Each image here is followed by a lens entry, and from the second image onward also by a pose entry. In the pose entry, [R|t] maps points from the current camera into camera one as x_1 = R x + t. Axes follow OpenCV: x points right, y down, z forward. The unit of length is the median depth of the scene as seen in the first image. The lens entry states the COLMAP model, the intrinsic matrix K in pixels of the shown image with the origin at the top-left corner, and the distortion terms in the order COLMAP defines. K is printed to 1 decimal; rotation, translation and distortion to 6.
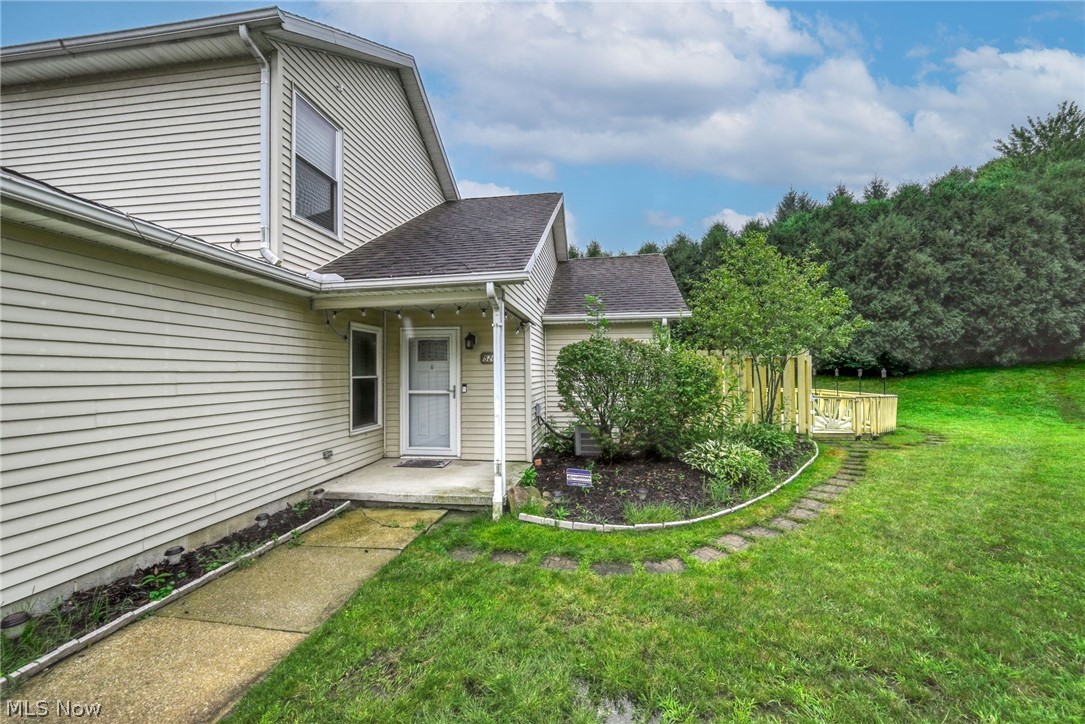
lens RADIAL K [[444.9, 0, 541.9], [0, 444.9, 360.9], [0, 0, 1]] dist [-0.002977, 0.000264]
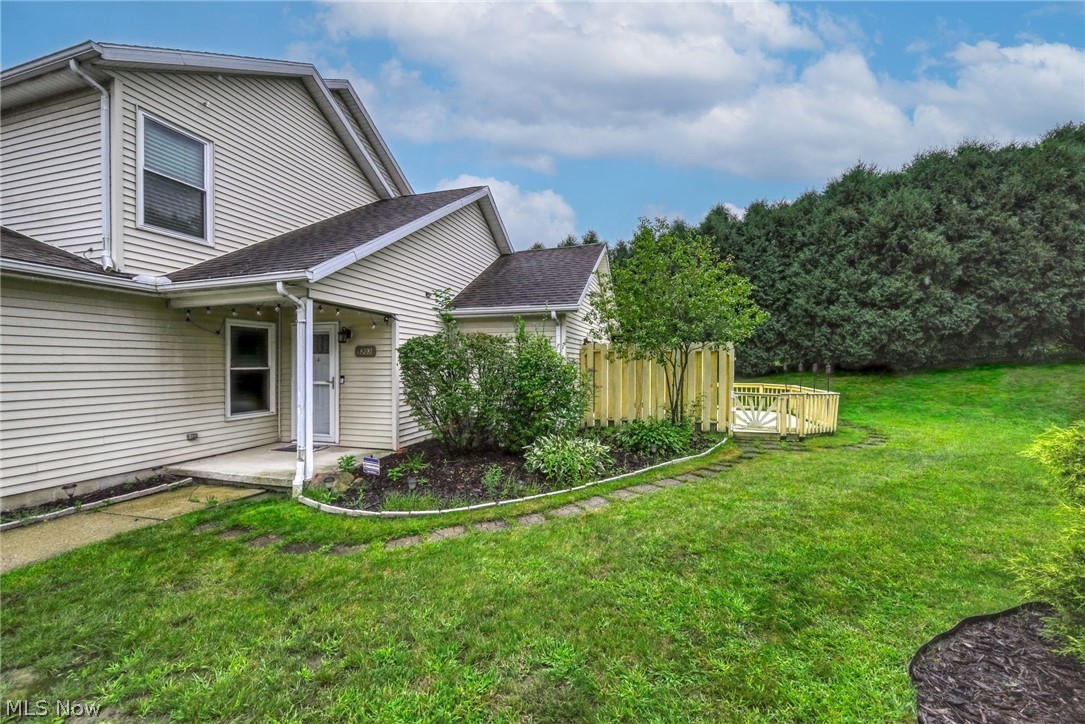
lens RADIAL K [[444.9, 0, 538.0], [0, 444.9, 367.9], [0, 0, 1]] dist [-0.002977, 0.000264]
pose [[0.988450, 0.007857, -0.151342, 0.453548], [-0.002622, 0.999392, 0.034764, -0.004908], [0.151523, -0.033966, 0.987870, 0.019006]]
